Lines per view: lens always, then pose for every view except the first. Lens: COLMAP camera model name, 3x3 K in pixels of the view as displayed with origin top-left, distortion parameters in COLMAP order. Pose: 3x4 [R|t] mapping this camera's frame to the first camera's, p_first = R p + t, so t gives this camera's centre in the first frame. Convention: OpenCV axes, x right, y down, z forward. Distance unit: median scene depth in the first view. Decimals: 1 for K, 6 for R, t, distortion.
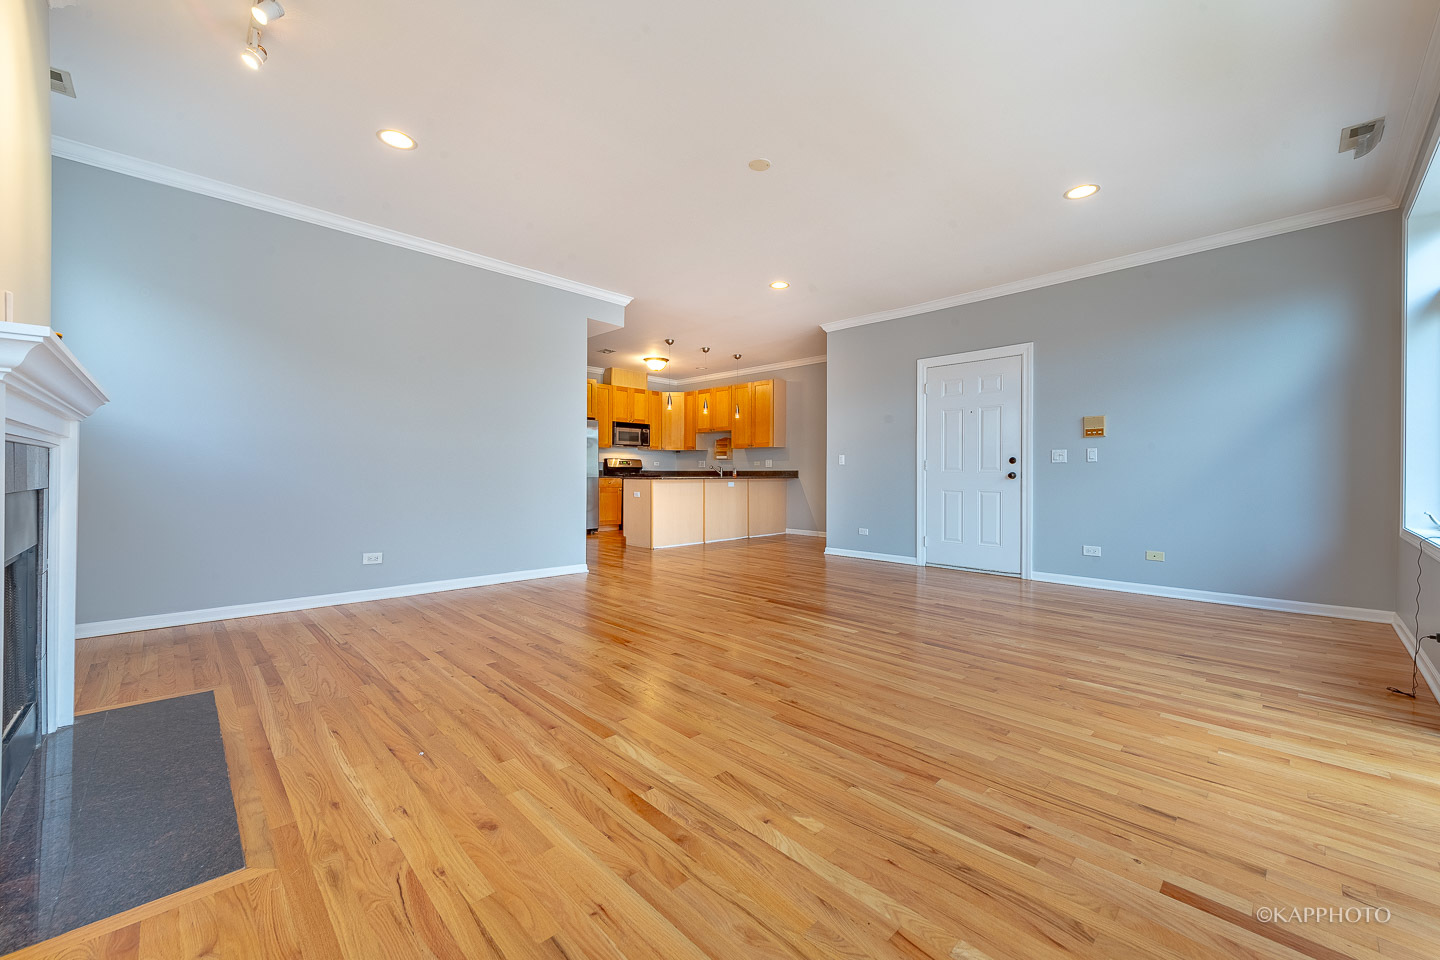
lens RADIAL K [[571.1, 0, 732.6], [0, 571.1, 470.4], [0, 0, 1]] dist [0.003818, -0.000243]
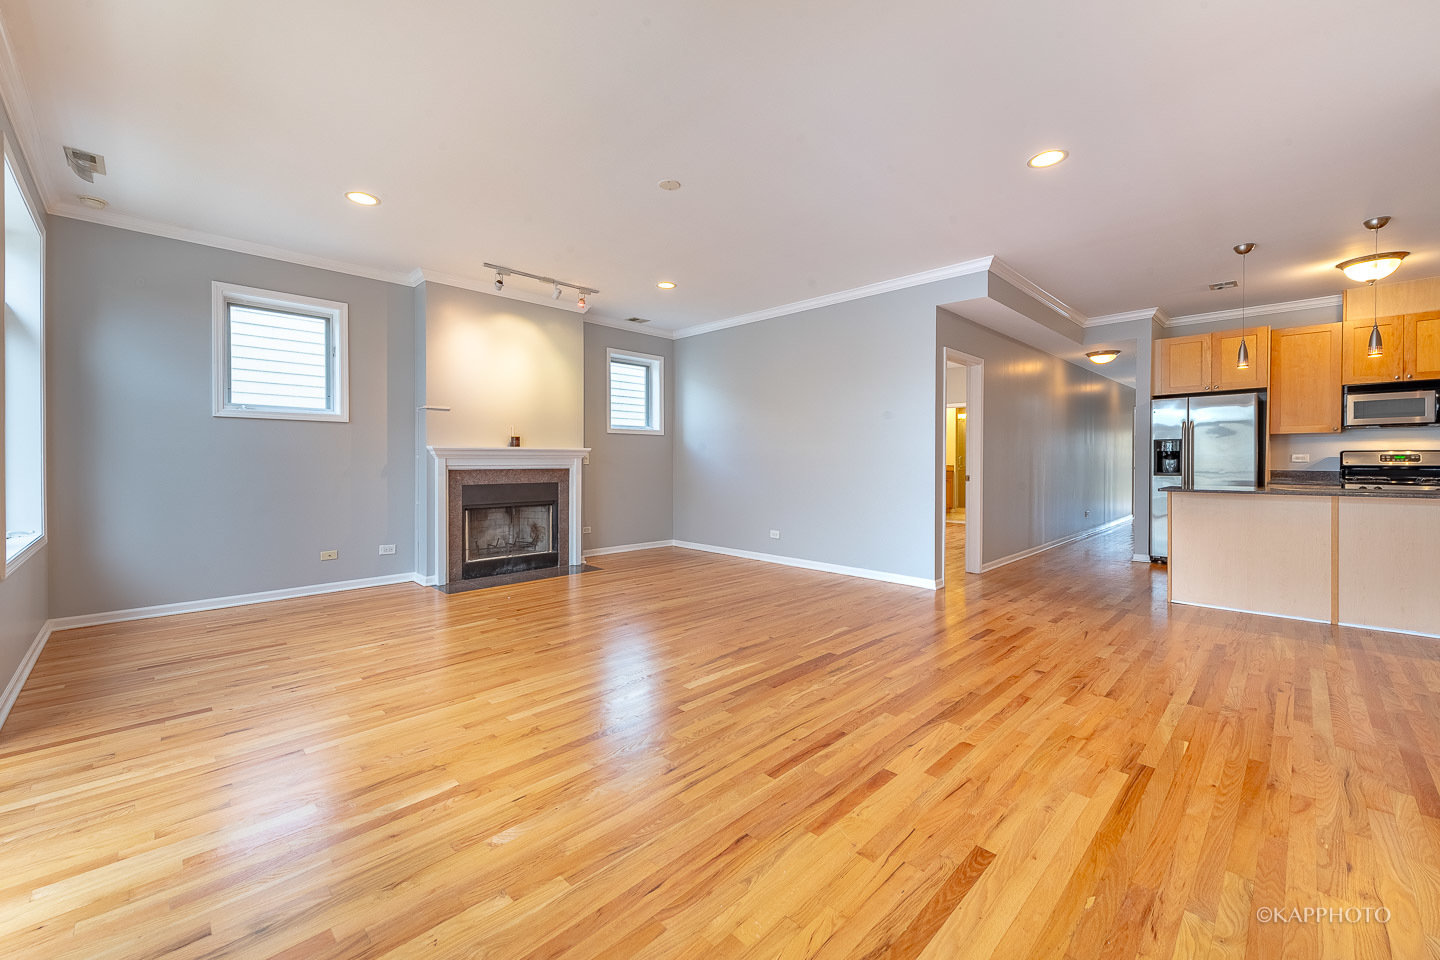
lens RADIAL K [[574.9, 0, 693.4], [0, 574.9, 470.1], [0, 0, 1]] dist [-0.020063, 0.000012]
pose [[-0.016663, 0.004564, -0.999851, 0.359279], [0.004267, 0.999981, 0.004493, -0.006901], [0.999852, -0.004191, -0.016682, 0.365301]]
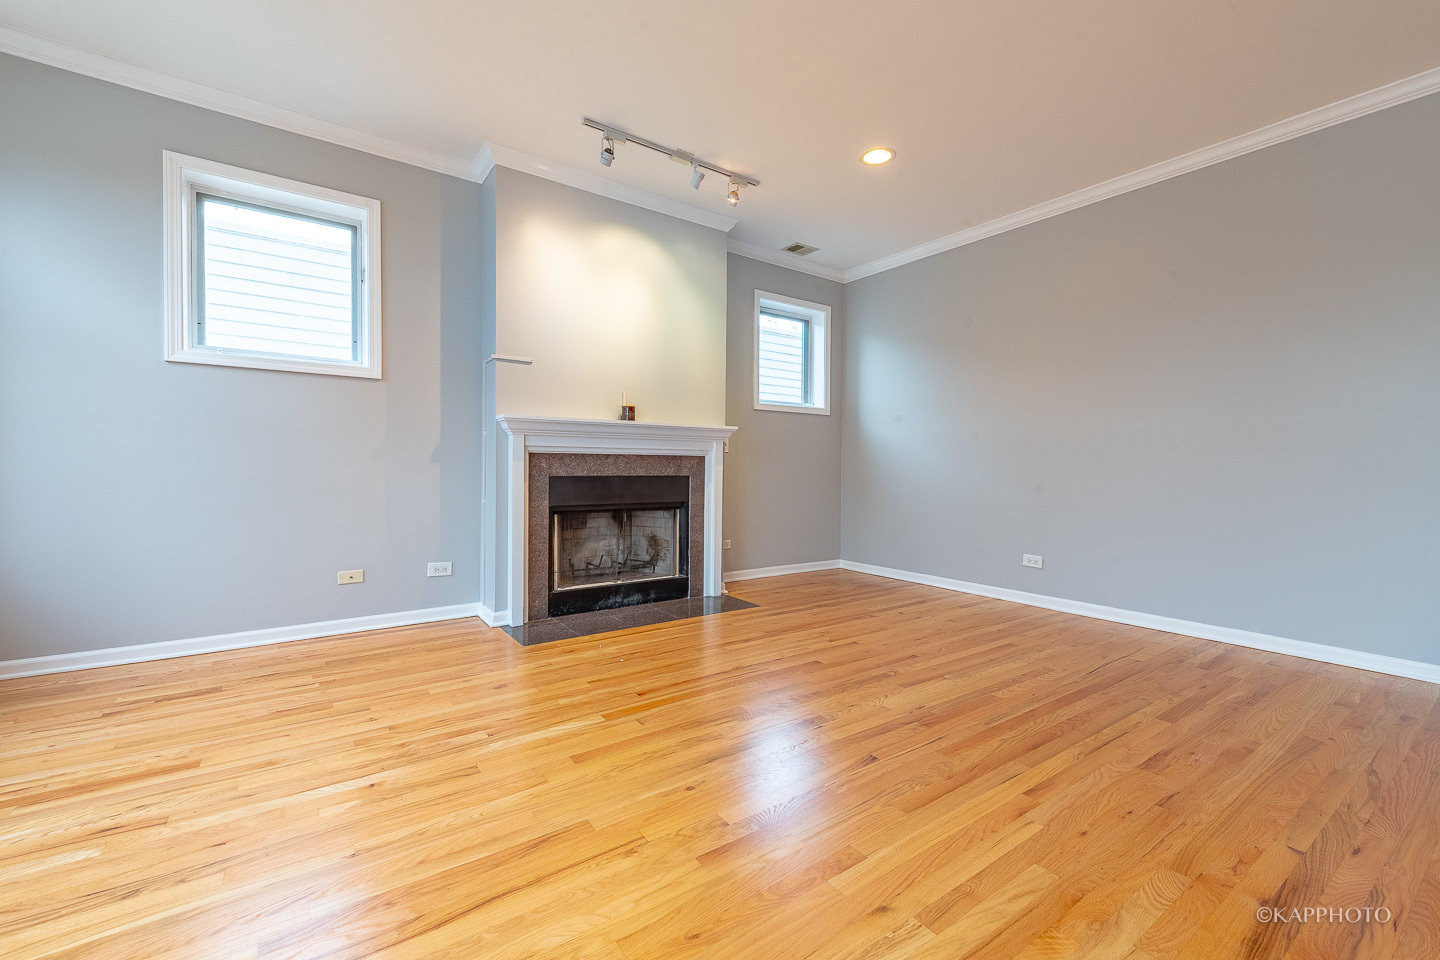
lens RADIAL K [[586.0, 0, 749.8], [0, 586.0, 475.0], [0, 0, 1]] dist [0.001571, -0.000276]
pose [[-0.135959, 0.006265, -0.990695, 0.179141], [-0.004455, 0.999966, 0.006935, 0.004427], [0.990704, 0.005357, -0.135927, 0.316199]]
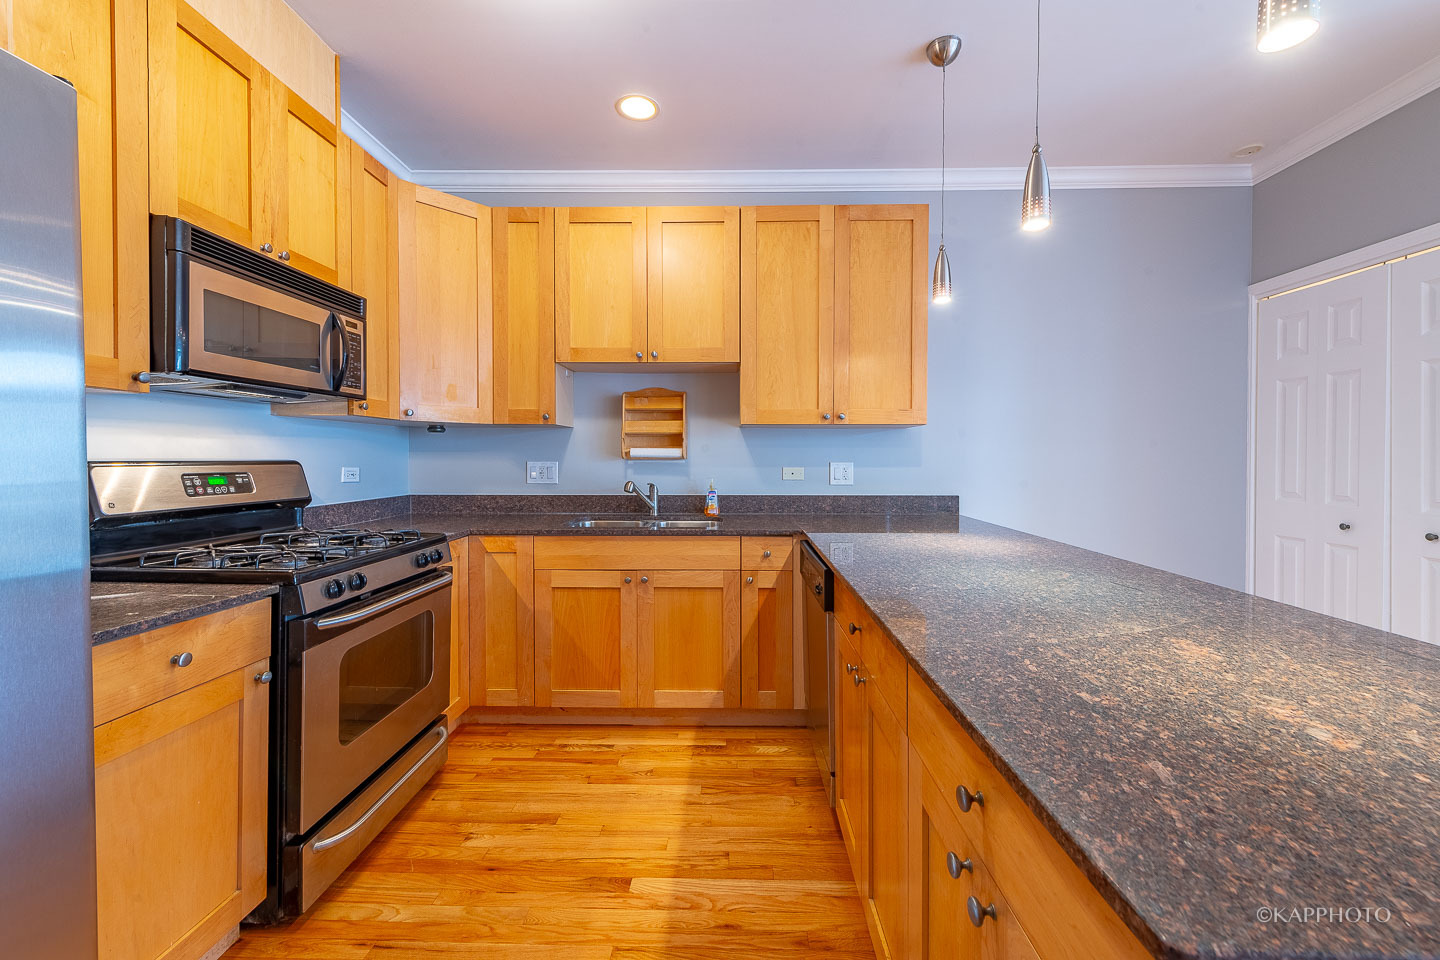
lens RADIAL K [[579.1, 0, 745.5], [0, 579.1, 463.8], [0, 0, 1]] dist [0.001402, -0.000163]
pose [[0.724316, -0.014142, 0.689323, -0.204873], [0.000805, 0.999806, 0.019666, -0.023859], [-0.689468, -0.013689, 0.724187, 0.788335]]
